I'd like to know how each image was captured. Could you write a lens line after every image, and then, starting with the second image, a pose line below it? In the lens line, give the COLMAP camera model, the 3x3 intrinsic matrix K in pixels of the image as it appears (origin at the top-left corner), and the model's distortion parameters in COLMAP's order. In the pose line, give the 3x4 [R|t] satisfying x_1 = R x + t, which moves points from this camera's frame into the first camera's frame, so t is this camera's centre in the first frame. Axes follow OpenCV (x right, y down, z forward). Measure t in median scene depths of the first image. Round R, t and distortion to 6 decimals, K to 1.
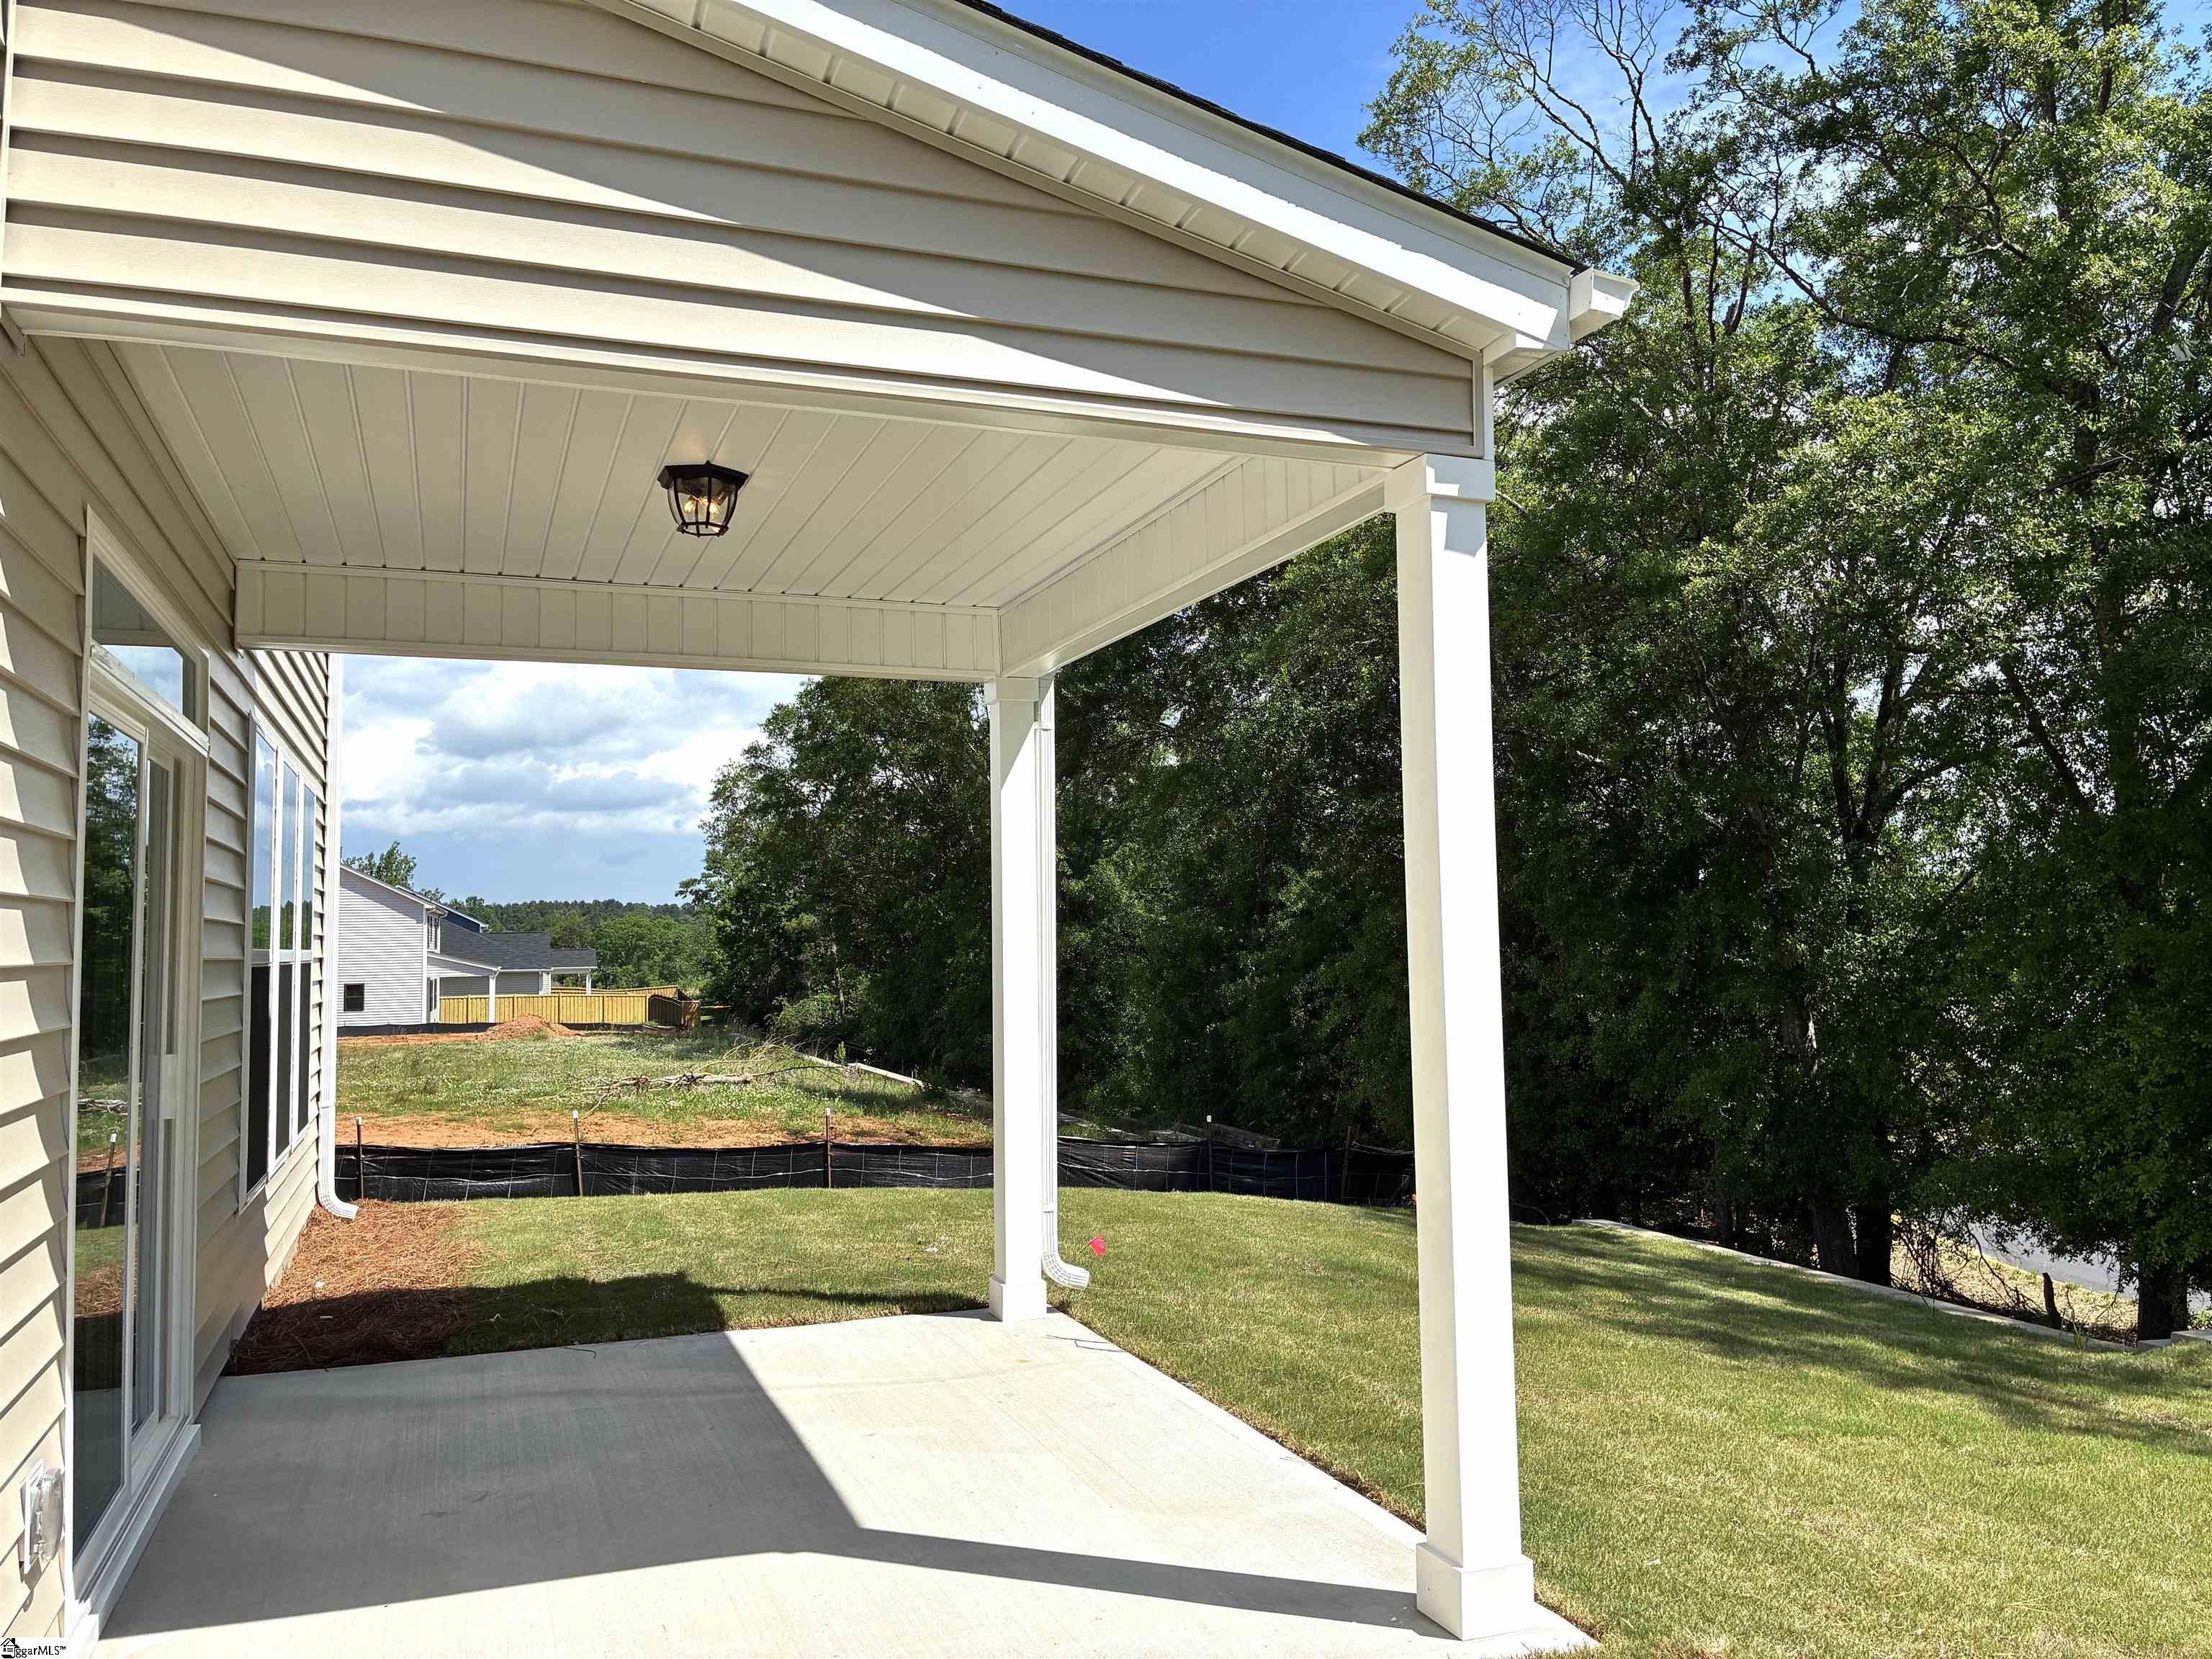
lens RADIAL K [[1681.3, 0, 1127.3], [0, 1681.3, 822.6], [0, 0, 1]] dist [0.008294, -0.005005]
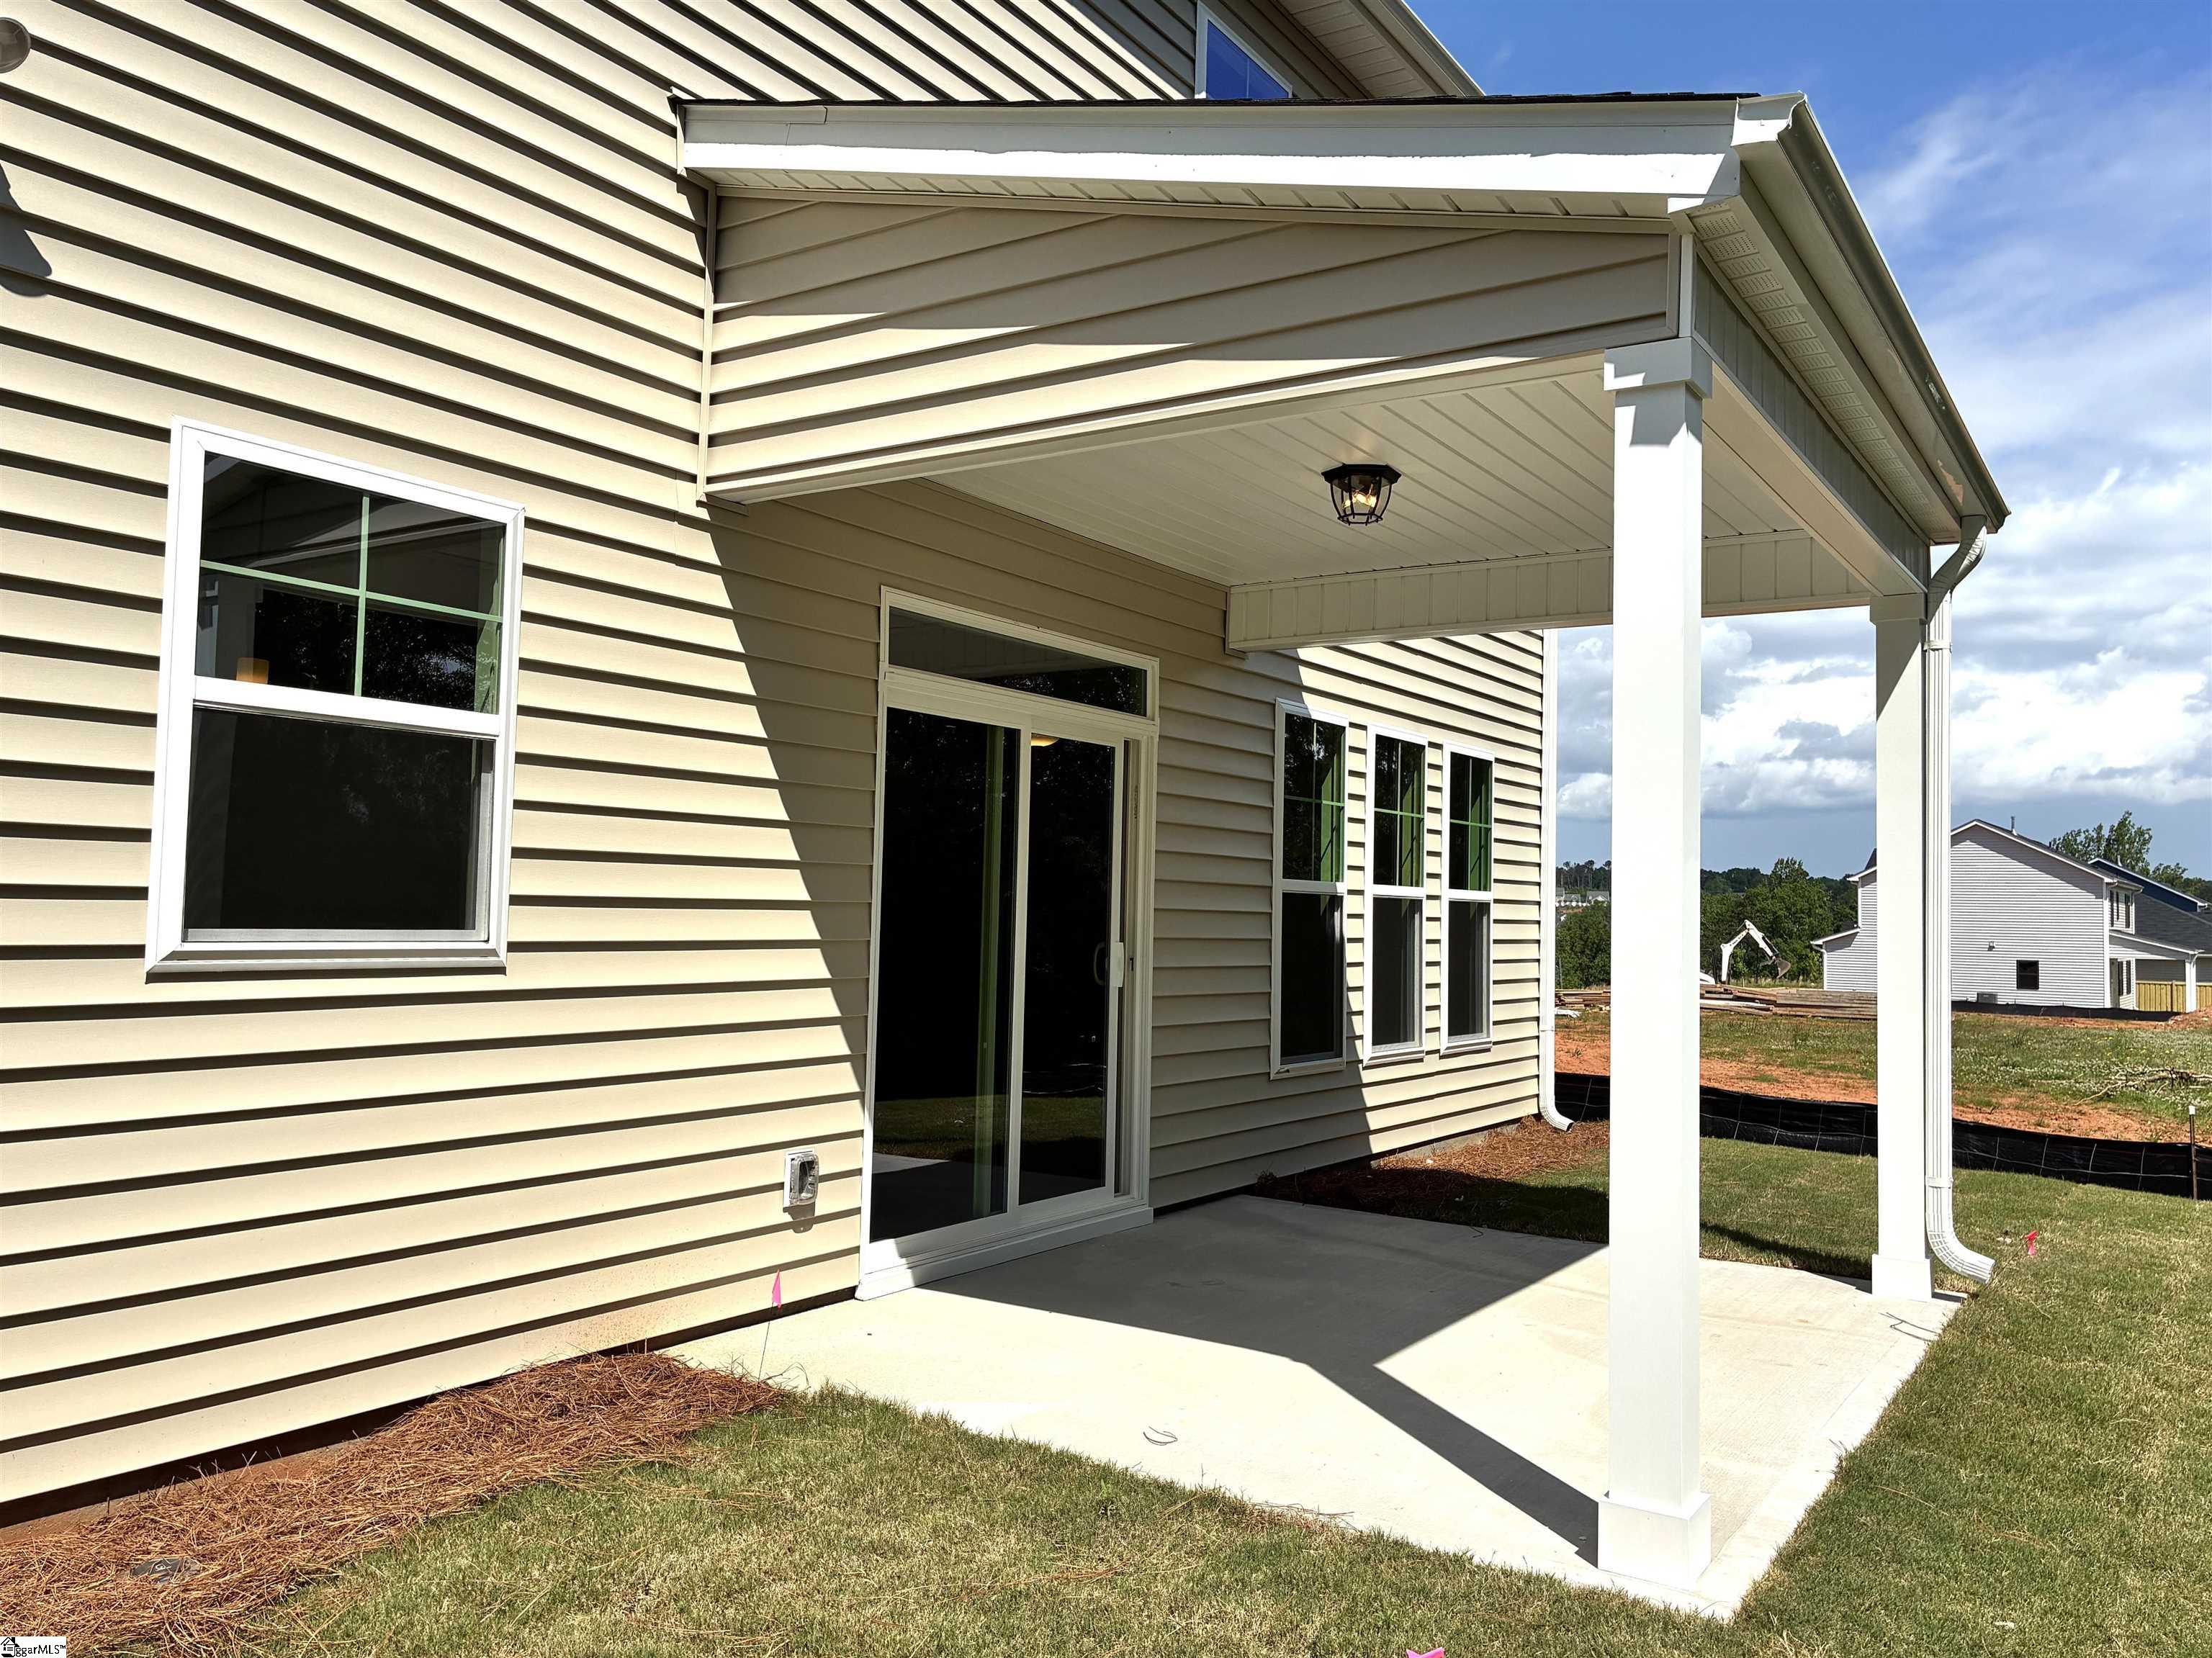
lens RADIAL K [[1708.0, 0, 1122.9], [0, 1708.0, 818.1], [0, 0, 1]] dist [0.055597, -0.002278]
pose [[0.595640, -0.016030, -0.803092, 0.446225], [0.026878, 0.999639, -0.000019, 0.023148], [0.802802, -0.021574, 0.595855, 0.102275]]
